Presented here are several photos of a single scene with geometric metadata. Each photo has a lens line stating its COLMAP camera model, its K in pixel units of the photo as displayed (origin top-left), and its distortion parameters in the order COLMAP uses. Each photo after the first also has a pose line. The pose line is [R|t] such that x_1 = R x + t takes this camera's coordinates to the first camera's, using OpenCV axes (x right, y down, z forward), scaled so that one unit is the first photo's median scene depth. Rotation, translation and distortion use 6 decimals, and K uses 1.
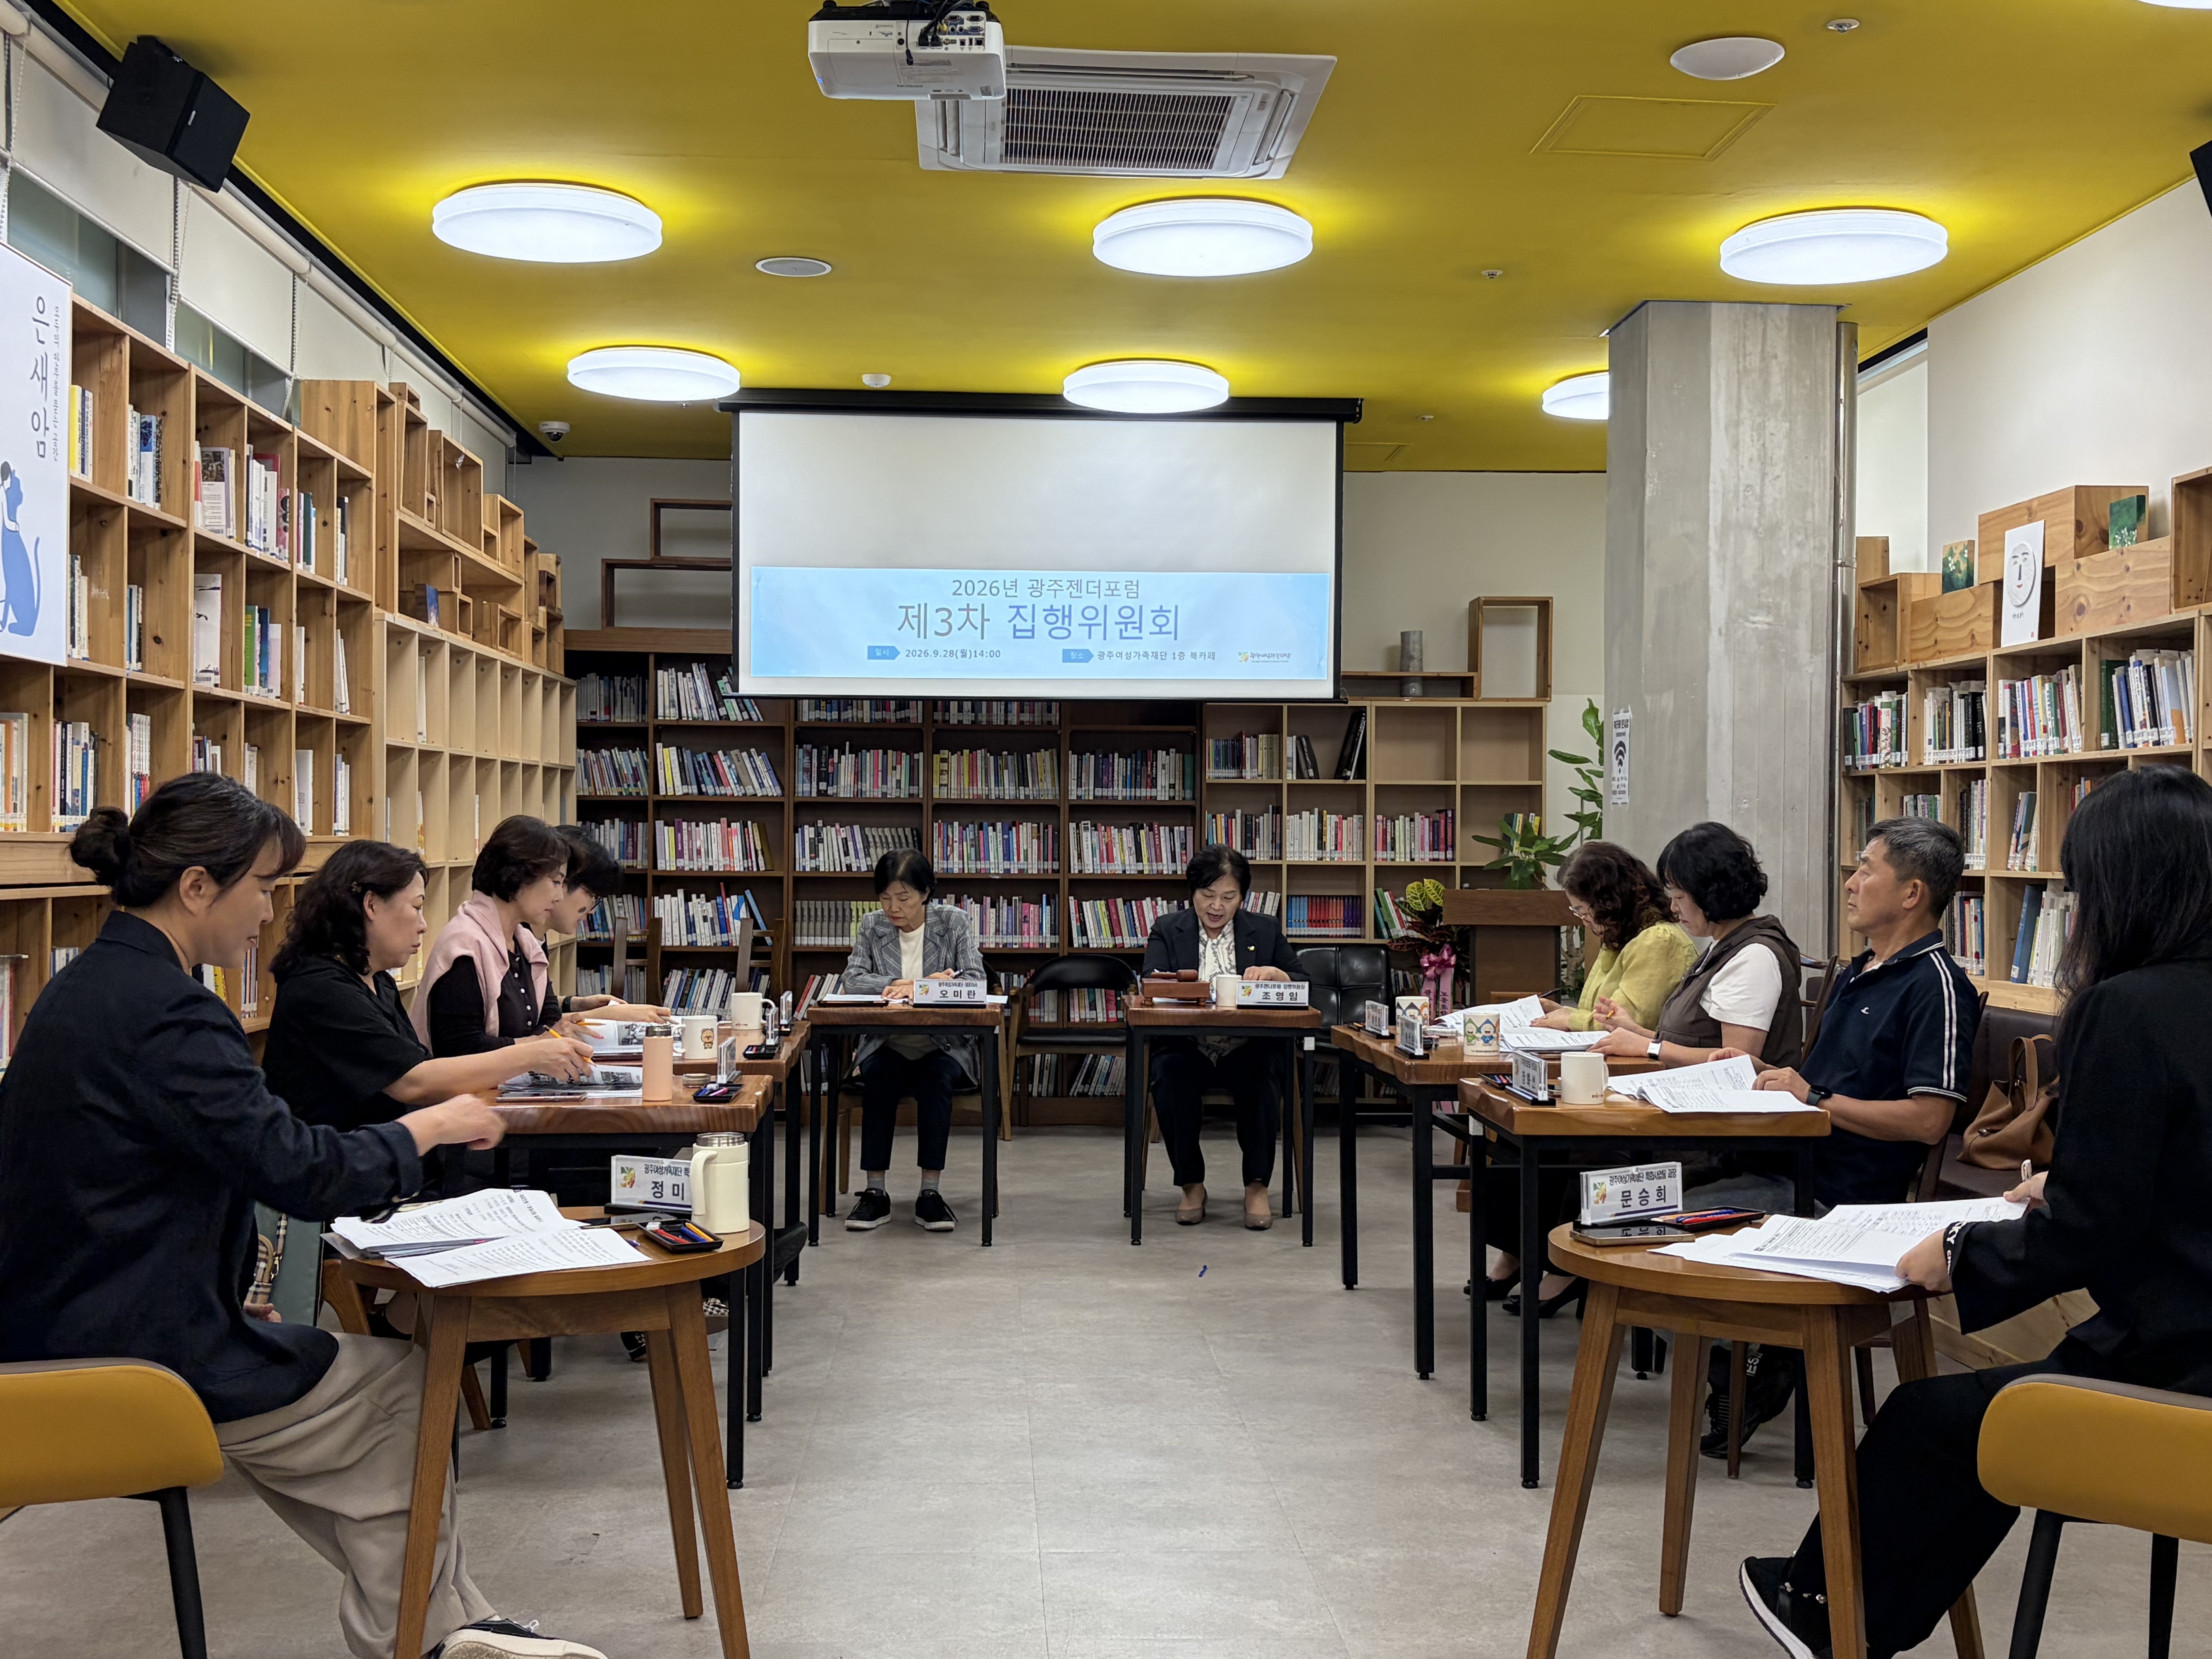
lens RADIAL K [[2372.7, 0, 1106.0], [0, 2372.7, 829.5], [0, 0, 1]] dist [0.087894, -0.313661]
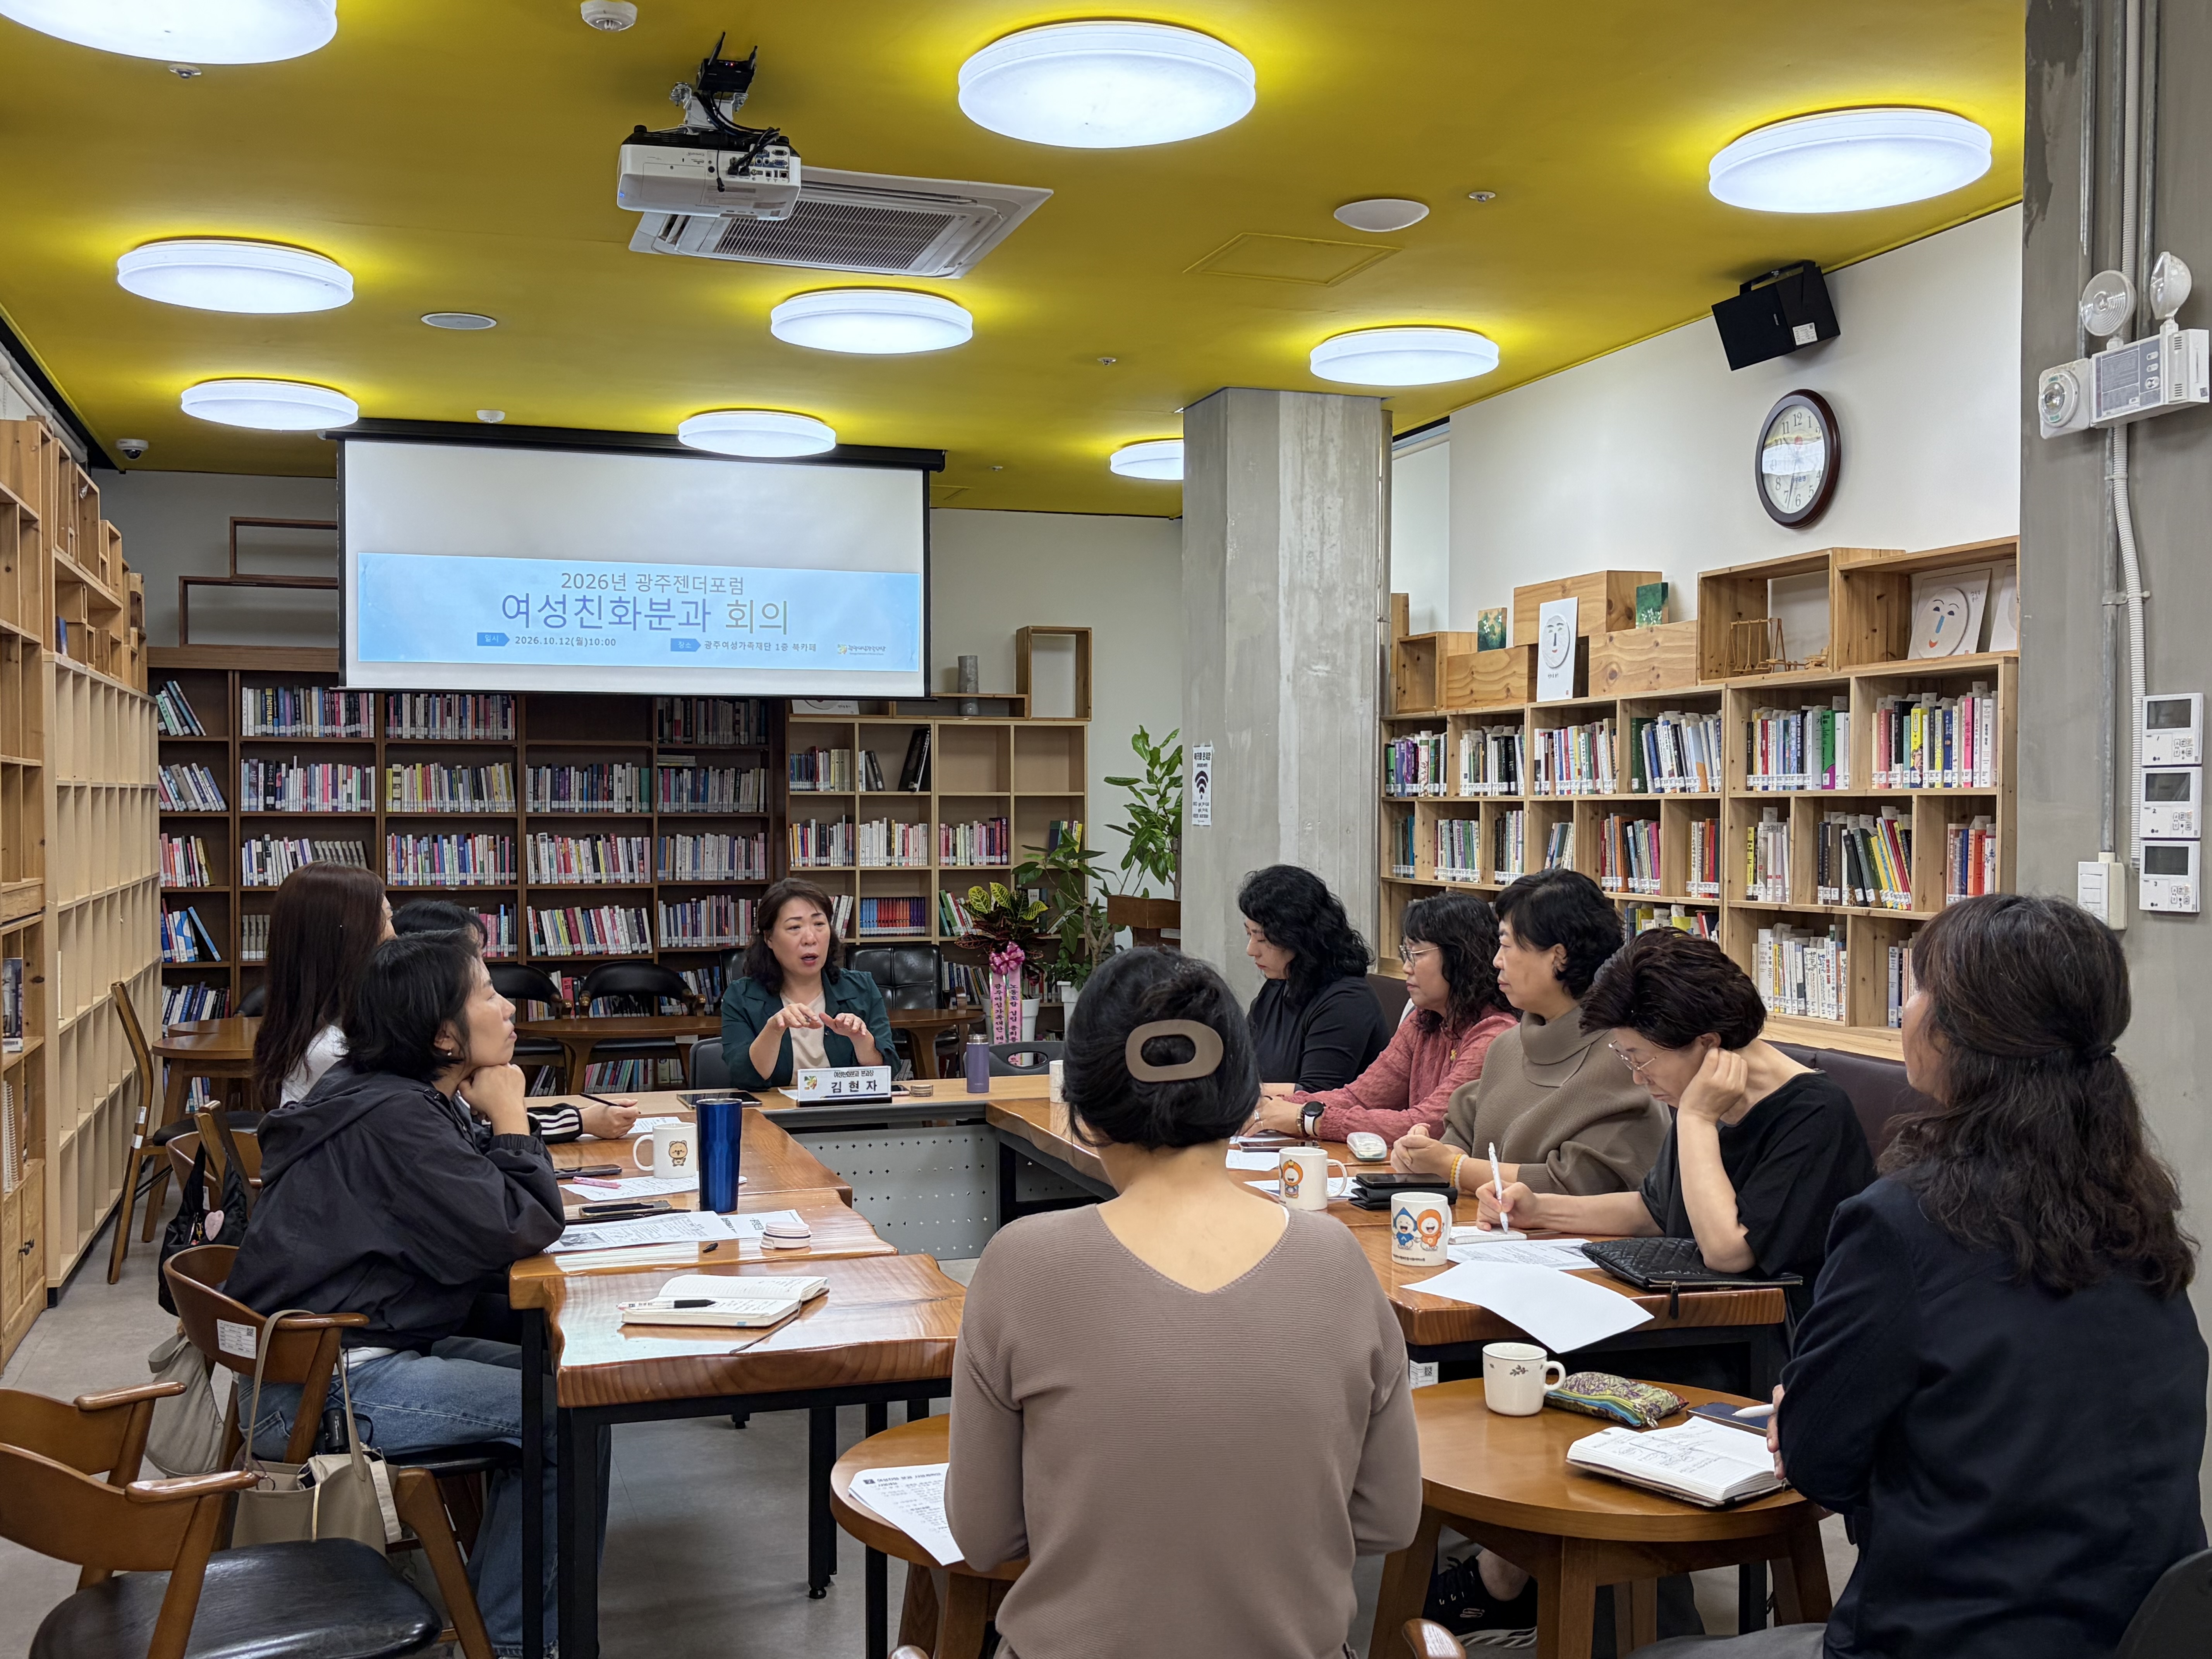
lens RADIAL K [[2230.1, 0, 1106.0], [0, 2230.1, 829.5], [0, 0, 1]] dist [0.254145, -0.931994]
pose [[0.965407, -0.008877, 0.260596, -0.117600], [0.004534, 0.999841, 0.017263, -0.030047], [-0.260708, -0.015485, 0.965294, -0.029636]]
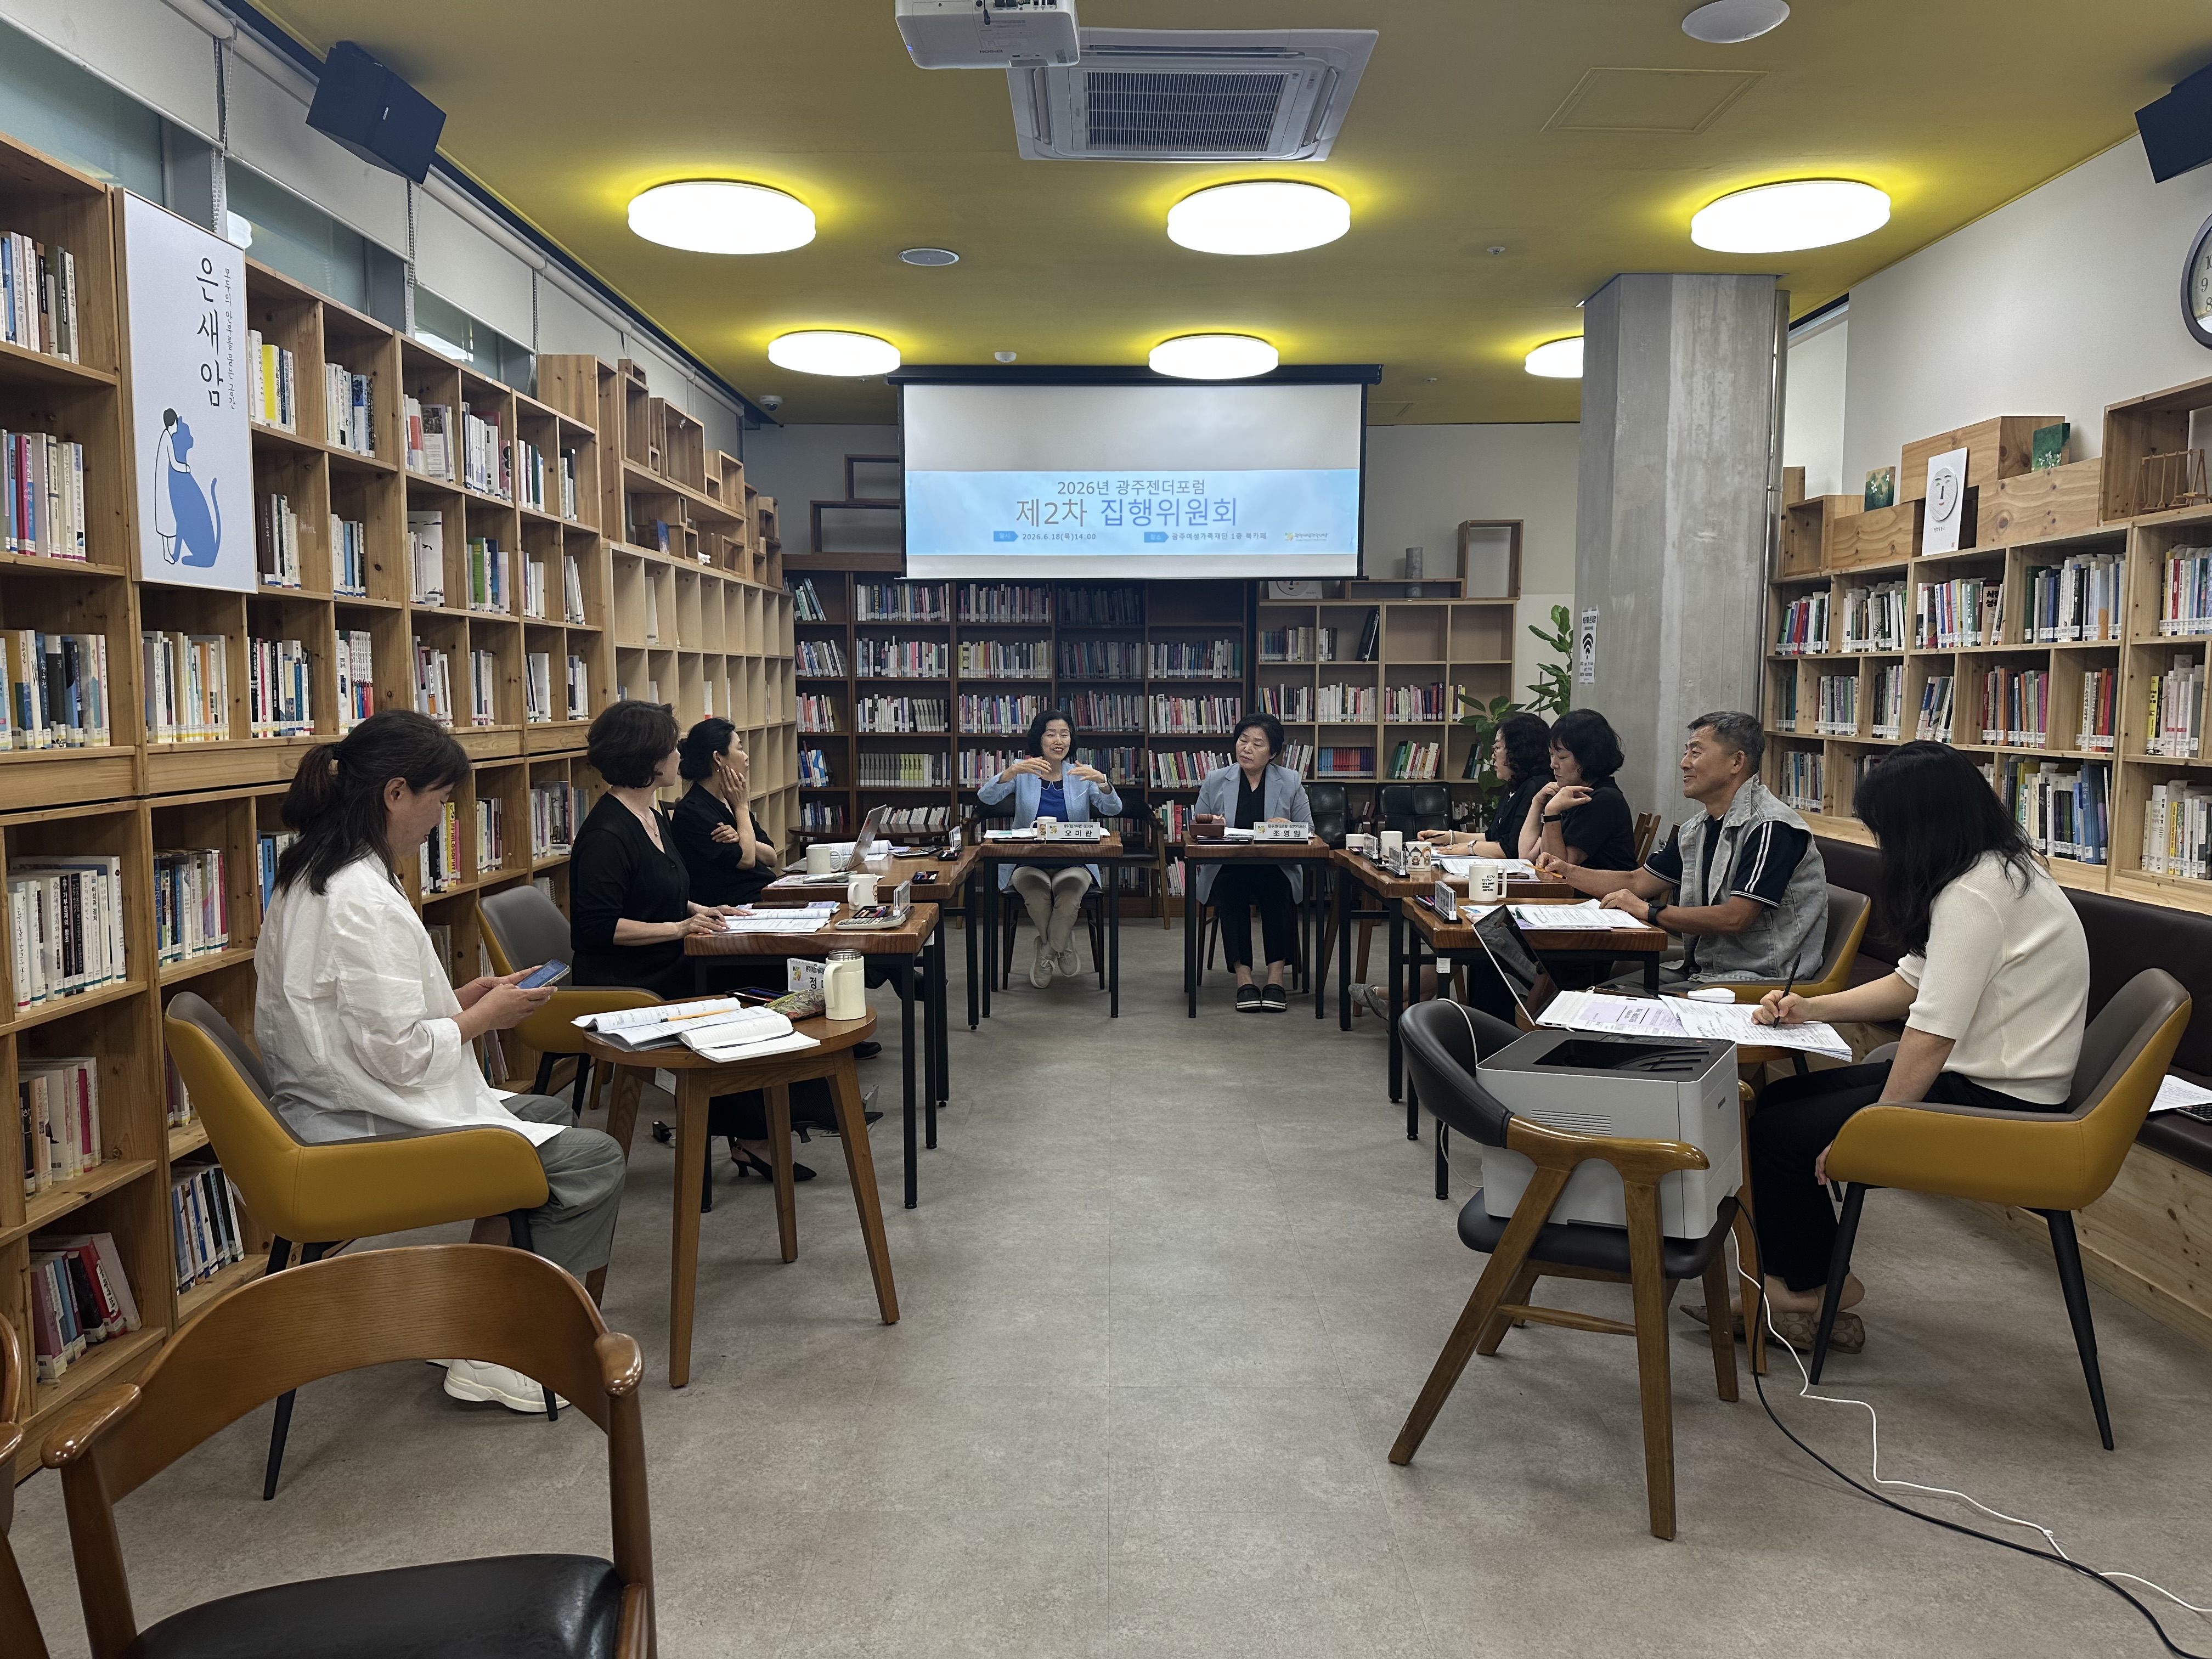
lens RADIAL K [[1538.0, 0, 1106.0], [0, 1538.0, 829.5], [0, 0, 1]] dist [0.057062, -0.098121]
pose [[0.998430, -0.001439, -0.055995, 0.006623], [0.006792, 0.995404, 0.095523, -0.014988], [0.055600, -0.095754, 0.993851, 0.170917]]
